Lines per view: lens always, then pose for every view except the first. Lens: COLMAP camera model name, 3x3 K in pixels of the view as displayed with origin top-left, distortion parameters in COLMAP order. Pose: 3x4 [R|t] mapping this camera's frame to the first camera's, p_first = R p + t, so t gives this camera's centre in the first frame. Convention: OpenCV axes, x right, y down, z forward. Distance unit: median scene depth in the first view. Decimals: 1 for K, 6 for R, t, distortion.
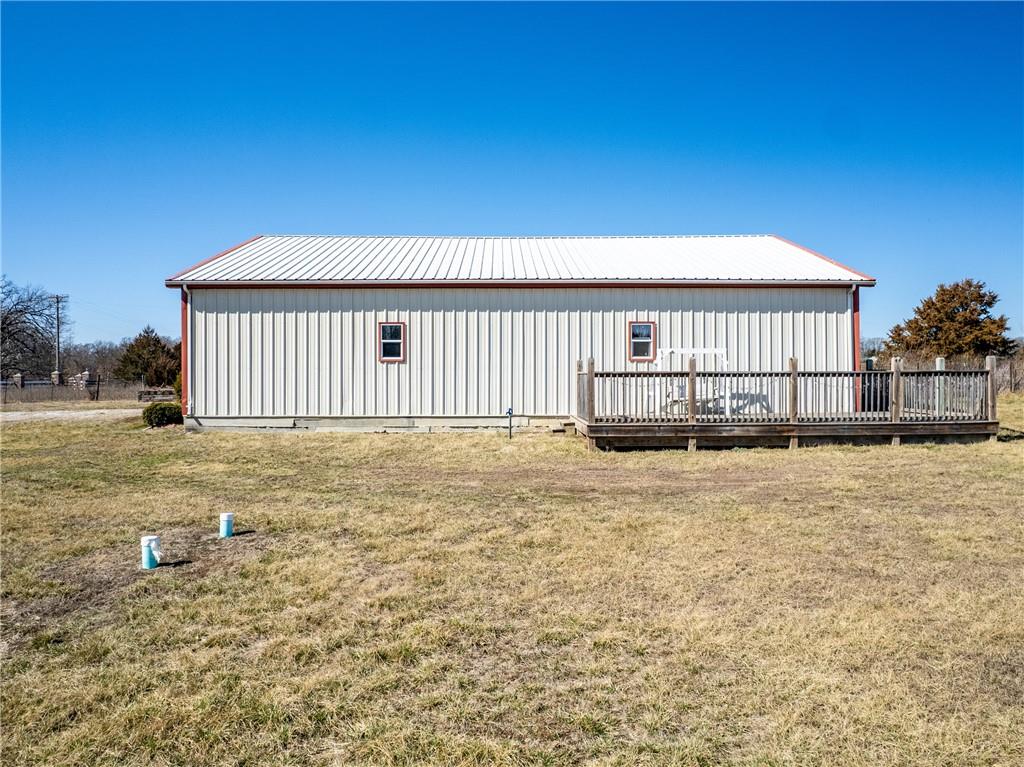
lens RADIAL K [[832.6, 0, 514.1], [0, 832.6, 298.1], [0, 0, 1]] dist [-0.047428, -0.000472]
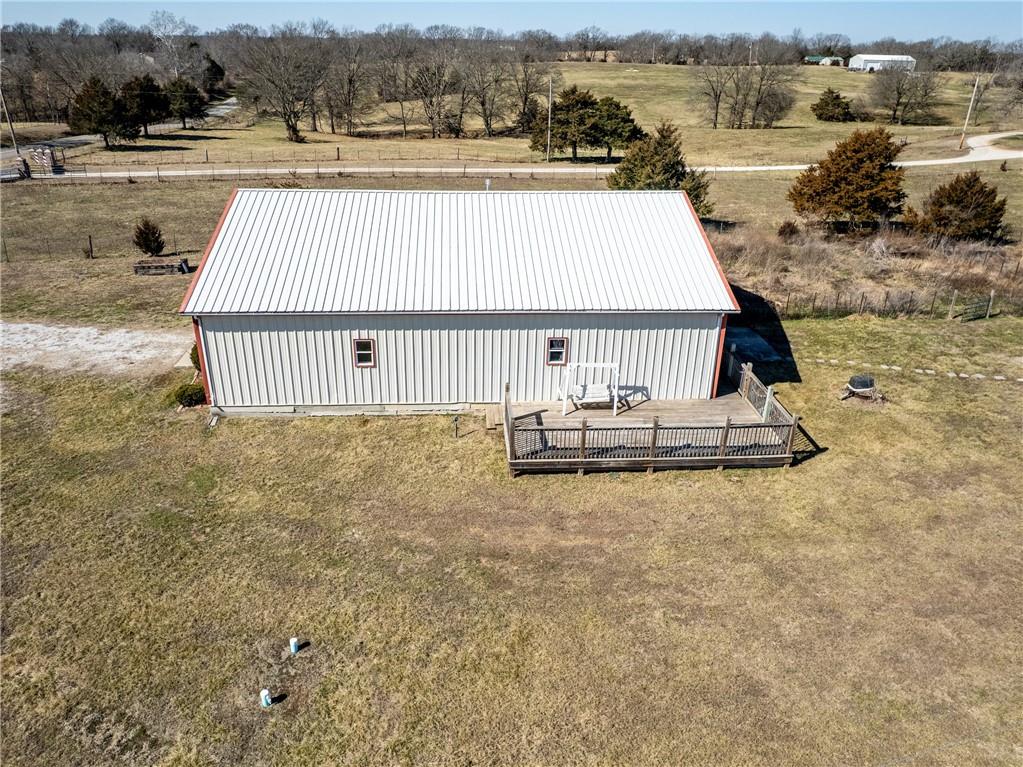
lens RADIAL K [[798.8, 0, 511.5], [0, 798.8, 383.5], [0, 0, 1]] dist [-0.051309, 0.002851]
pose [[0.998285, -0.003396, 0.058447, 0.008902], [-0.023577, 0.890464, 0.454442, -0.473459], [-0.053588, -0.455041, 0.888857, -0.135903]]
